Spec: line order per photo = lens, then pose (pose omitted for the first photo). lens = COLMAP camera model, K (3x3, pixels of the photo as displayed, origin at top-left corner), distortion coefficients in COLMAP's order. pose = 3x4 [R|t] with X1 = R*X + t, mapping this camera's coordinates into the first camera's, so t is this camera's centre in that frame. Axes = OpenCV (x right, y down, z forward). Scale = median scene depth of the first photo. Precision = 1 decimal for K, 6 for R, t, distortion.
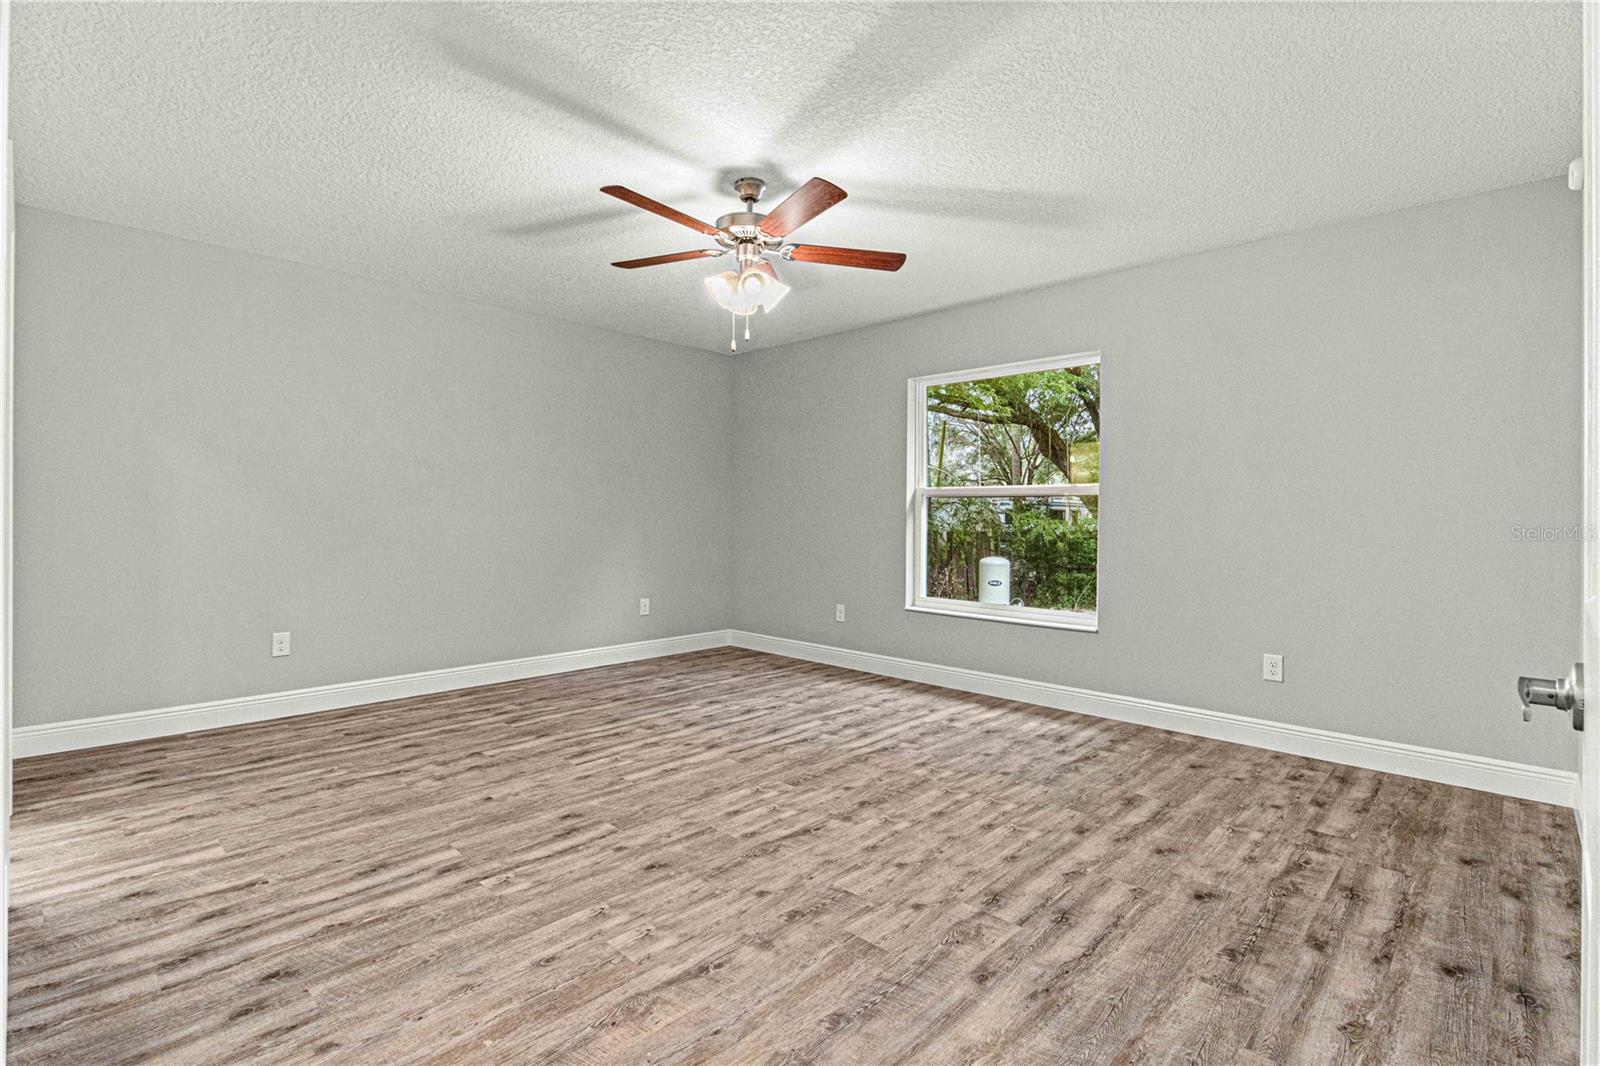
lens RADIAL K [[742.7, 0, 804.9], [0, 742.7, 527.7], [0, 0, 1]] dist [0.022587, -0.015113]
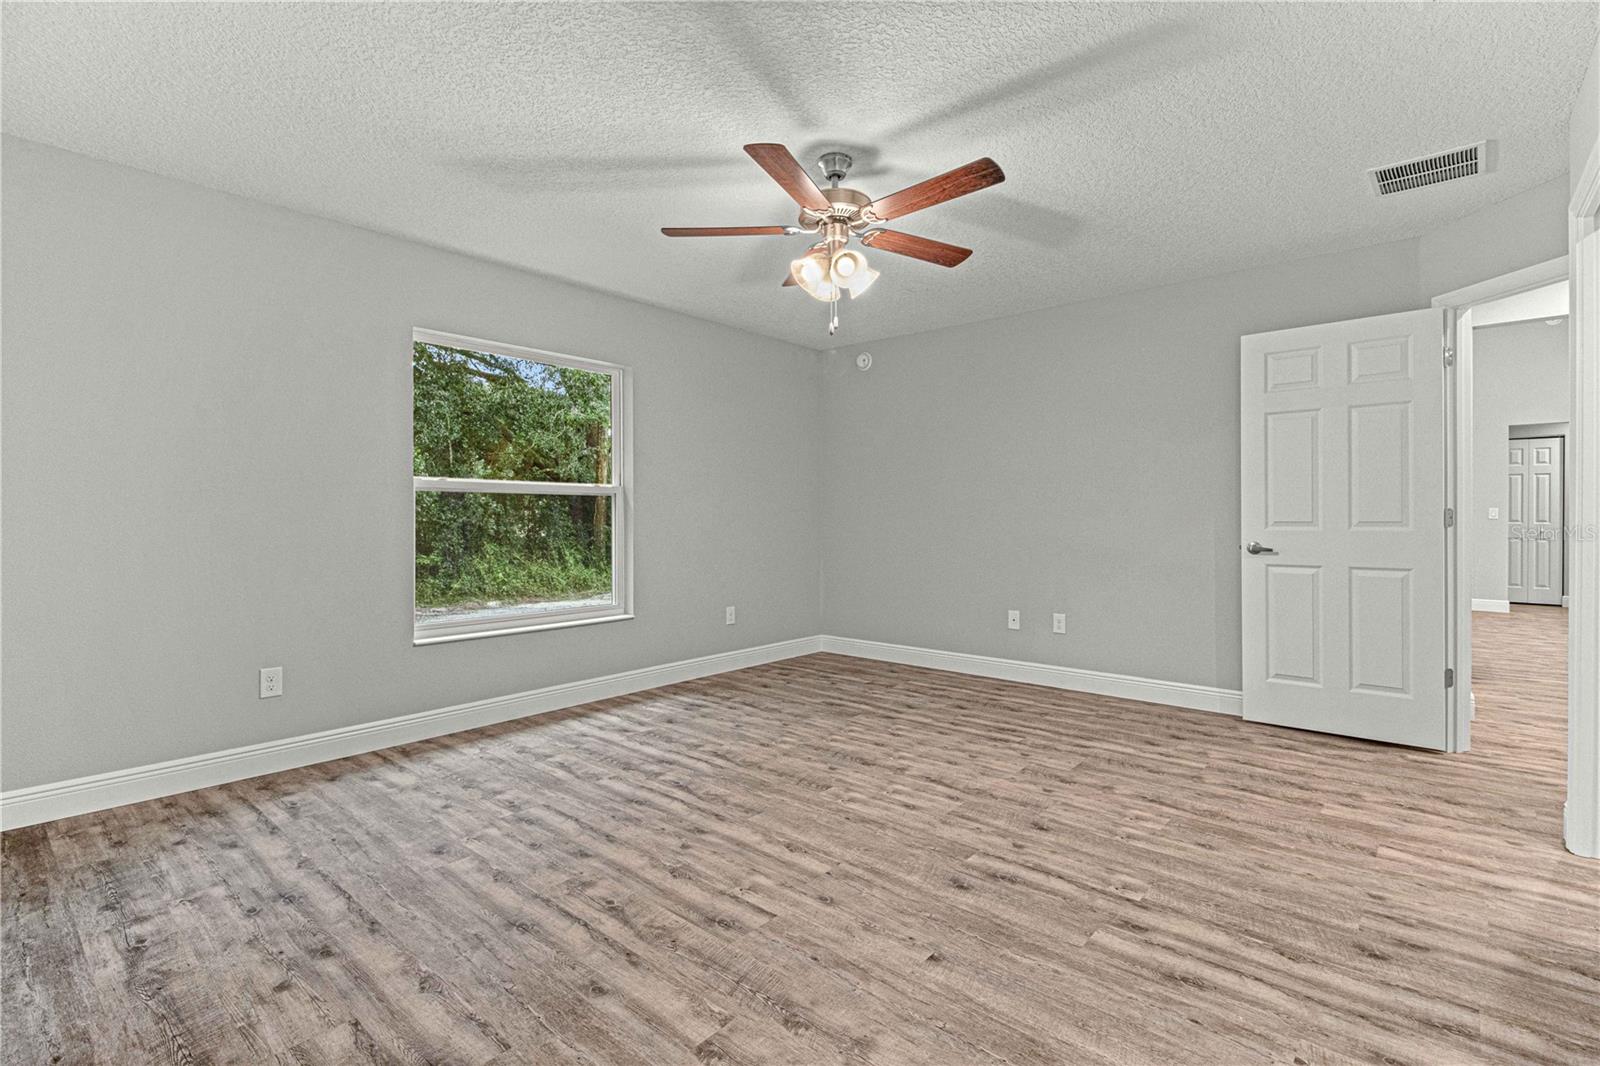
lens RADIAL K [[742.7, 0, 804.9], [0, 742.7, 527.7], [0, 0, 1]] dist [0.022587, -0.015113]
pose [[-0.049689, -0.024055, 0.998475, -1.011625], [0.017728, 0.999531, 0.024963, -0.025808], [-0.998607, 0.018941, -0.049240, 1.091382]]
